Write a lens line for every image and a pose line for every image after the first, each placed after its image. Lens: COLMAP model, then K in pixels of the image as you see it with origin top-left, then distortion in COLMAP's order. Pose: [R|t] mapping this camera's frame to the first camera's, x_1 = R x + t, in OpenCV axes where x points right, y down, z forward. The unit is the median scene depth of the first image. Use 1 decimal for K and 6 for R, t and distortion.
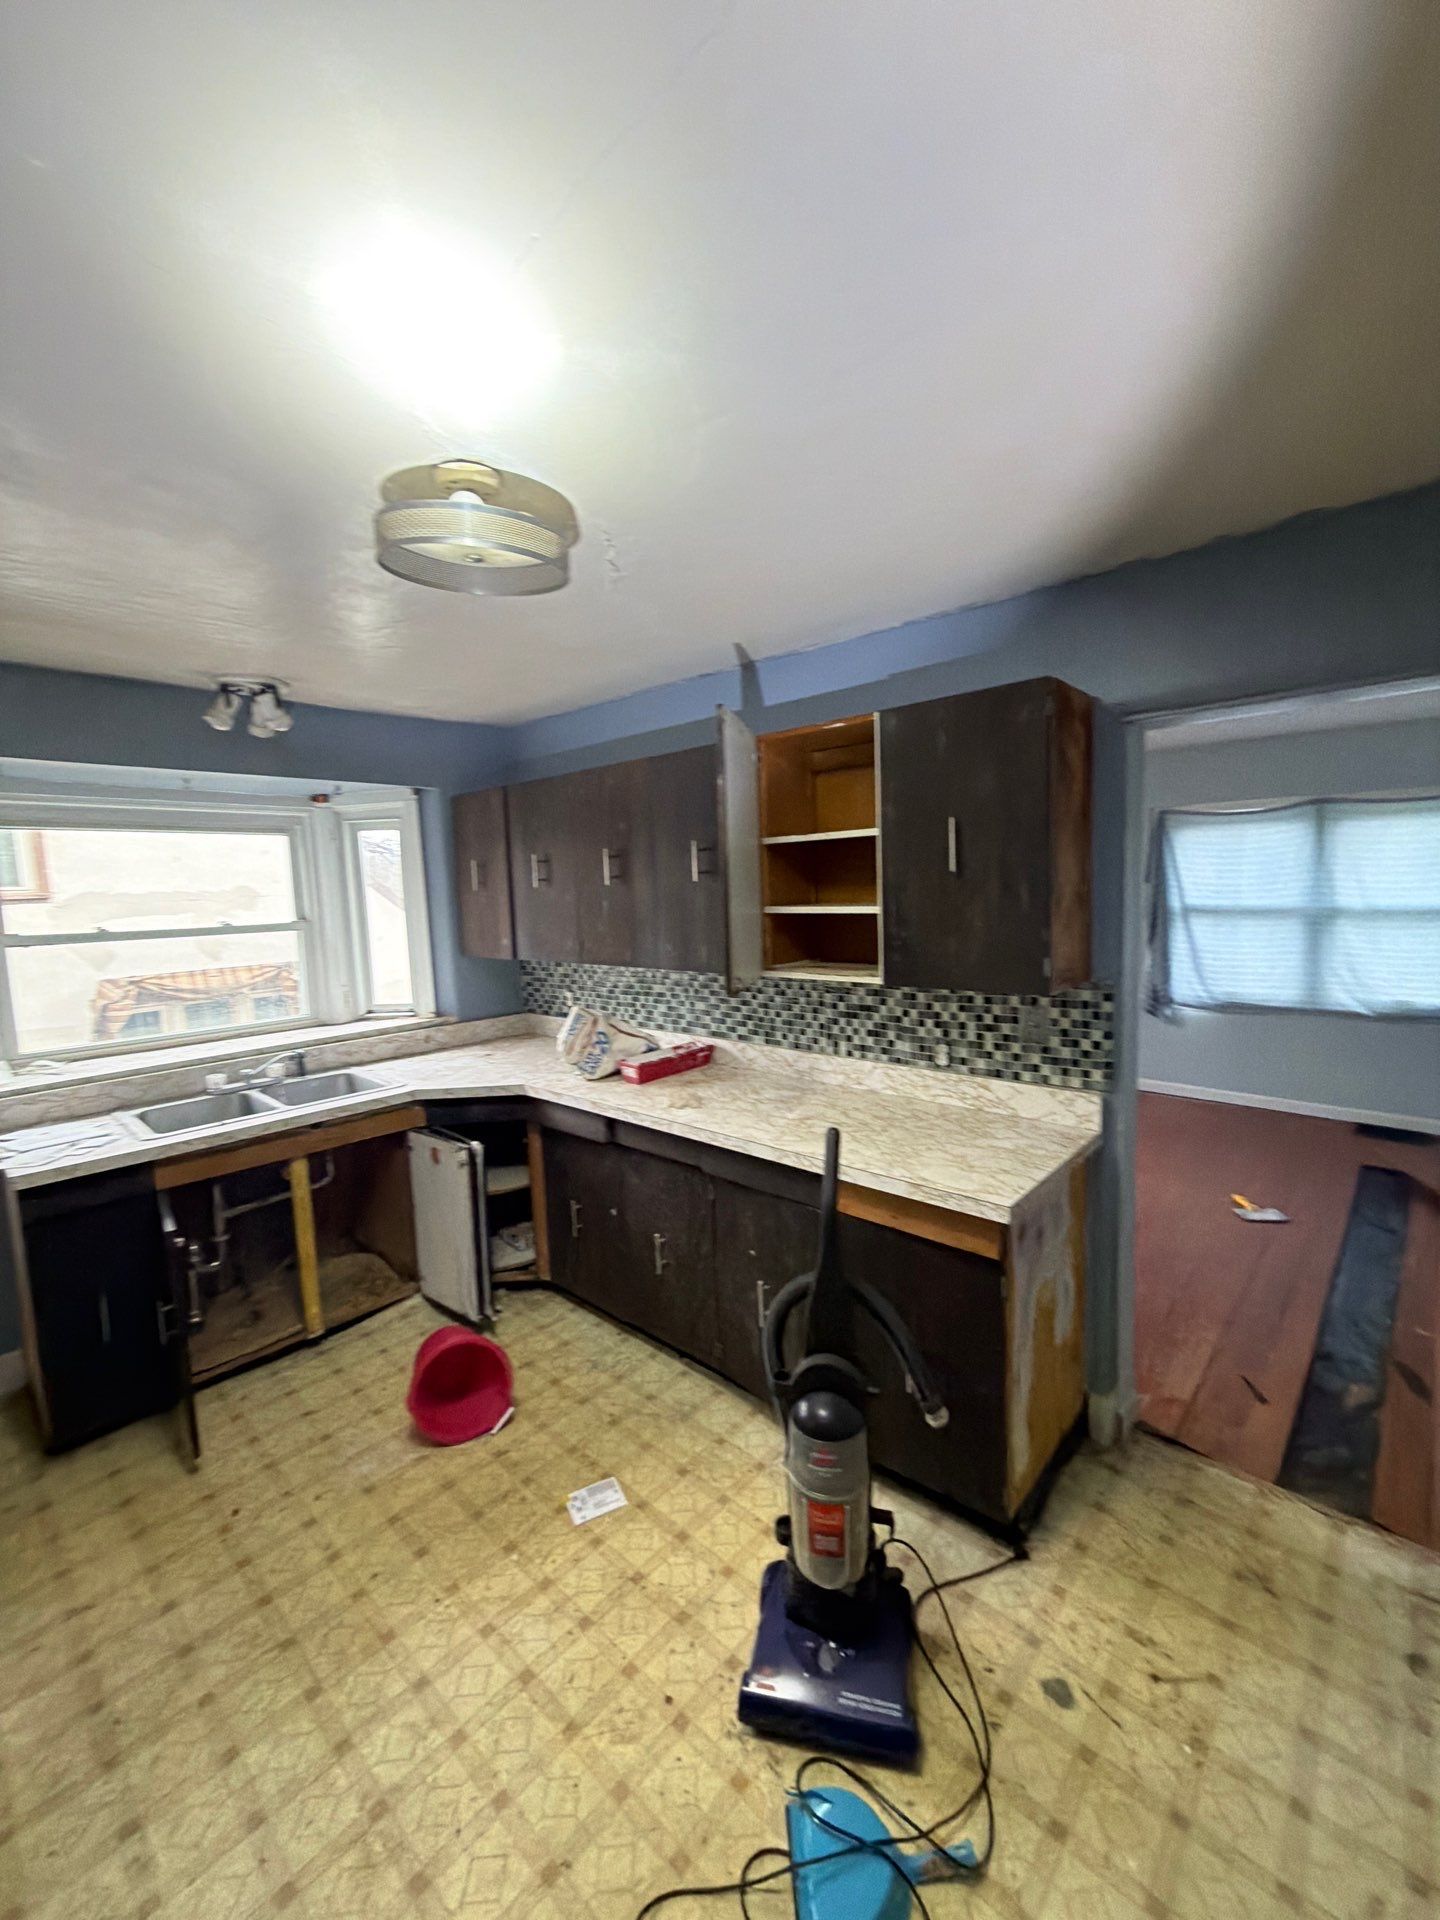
lens RADIAL K [[766.0, 0, 723.0], [0, 766.0, 959.3], [0, 0, 1]] dist [0.001529, -0.000161]
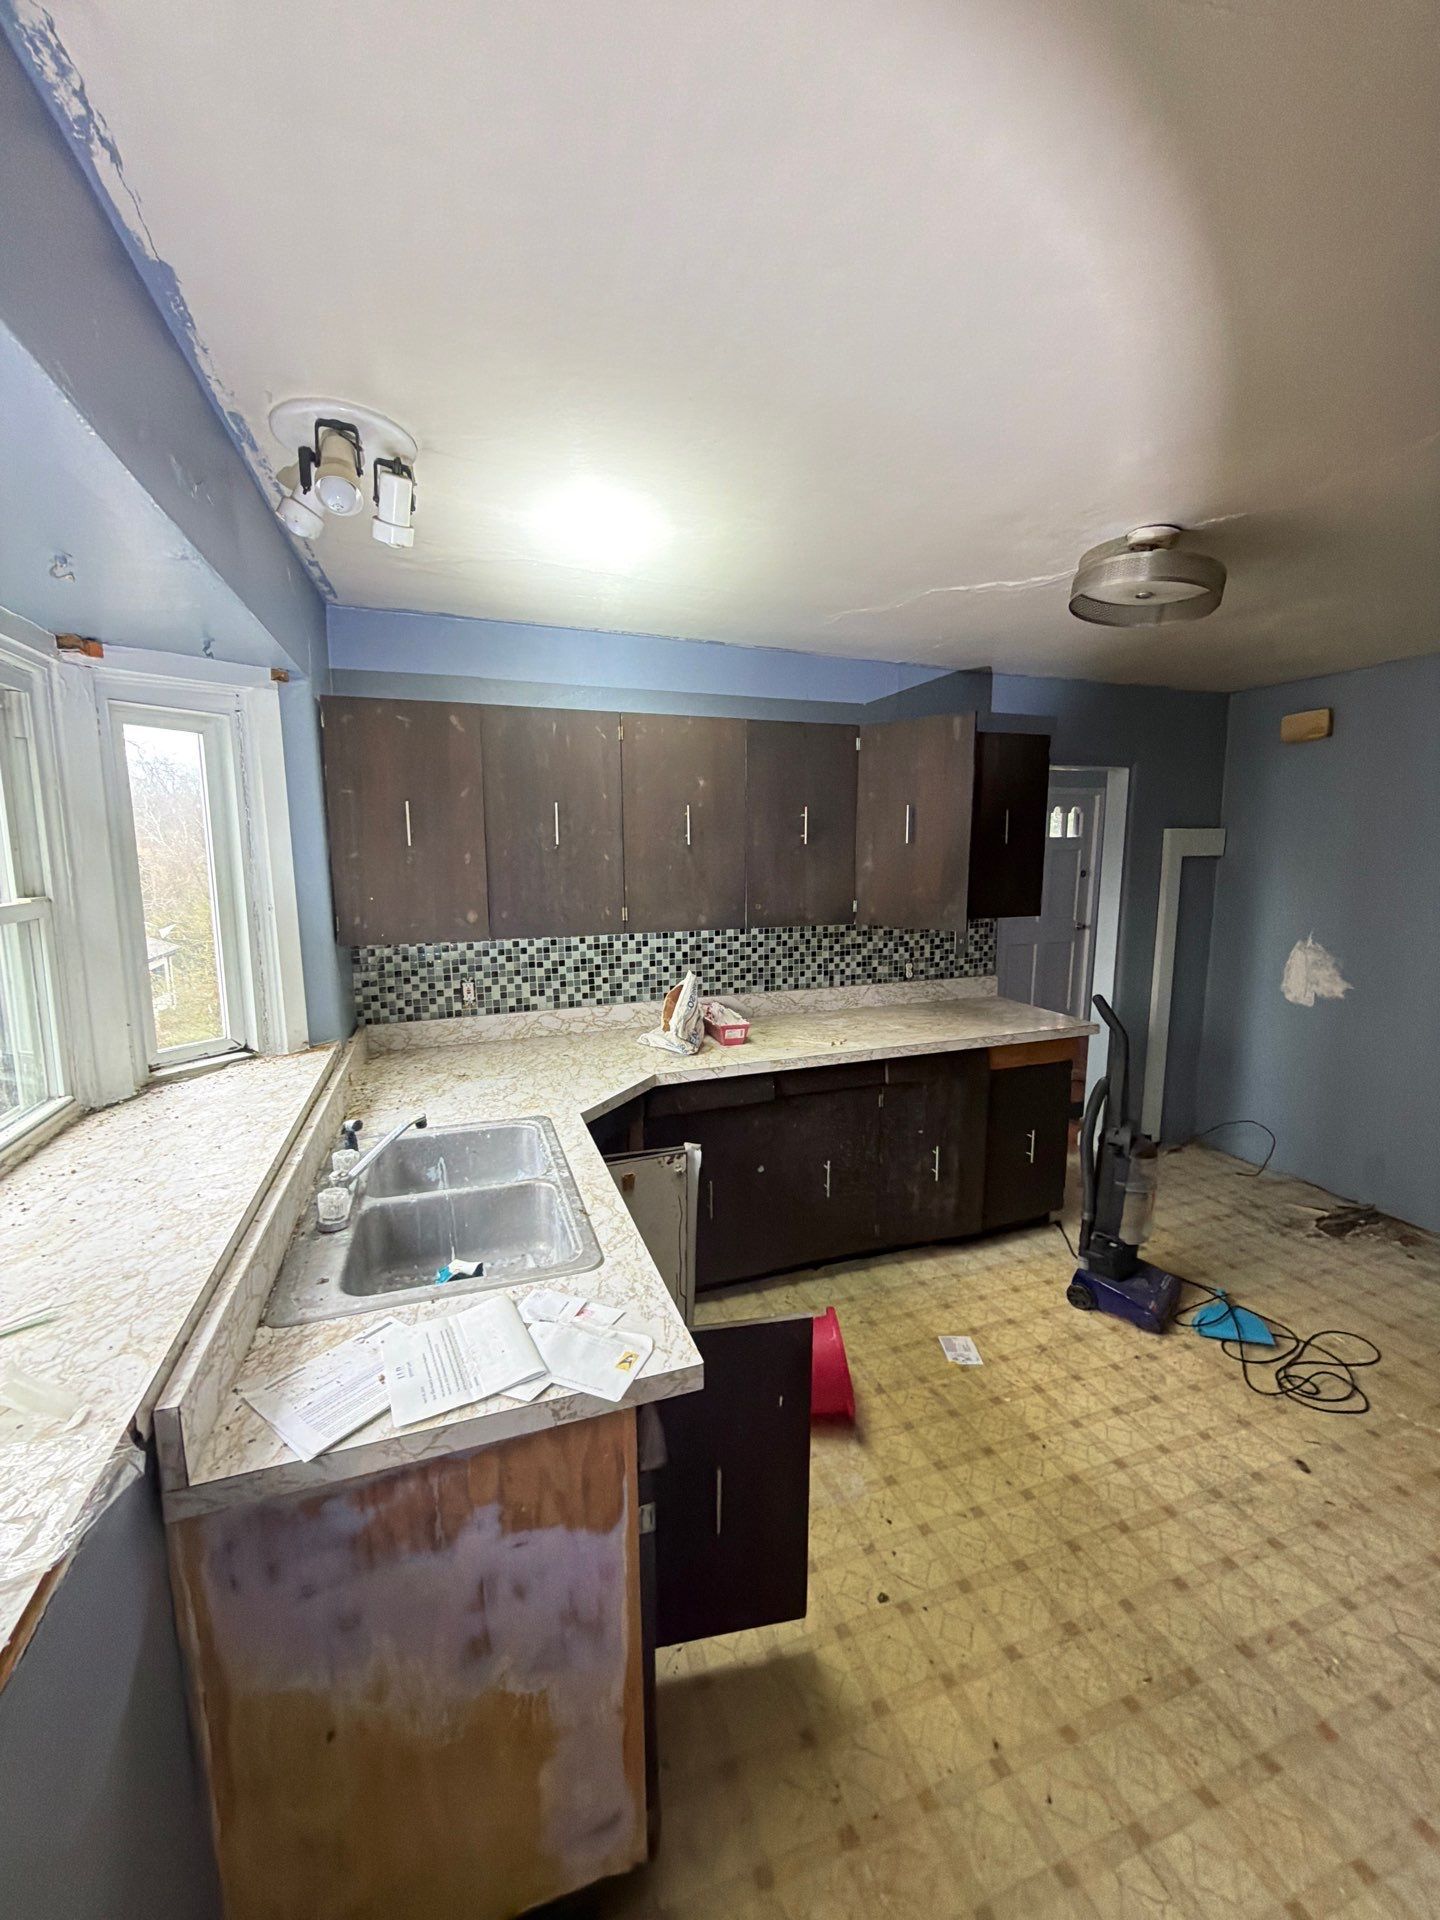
lens RADIAL K [[766.0, 0, 720.0], [0, 766.0, 959.3], [0, 0, 1]] dist [0.001529, -0.000161]
pose [[0.474364, -0.099626, 0.874673, -1.072805], [0.072377, 0.994626, 0.074037, -0.027377], [-0.877349, 0.028185, 0.479025, 0.578304]]
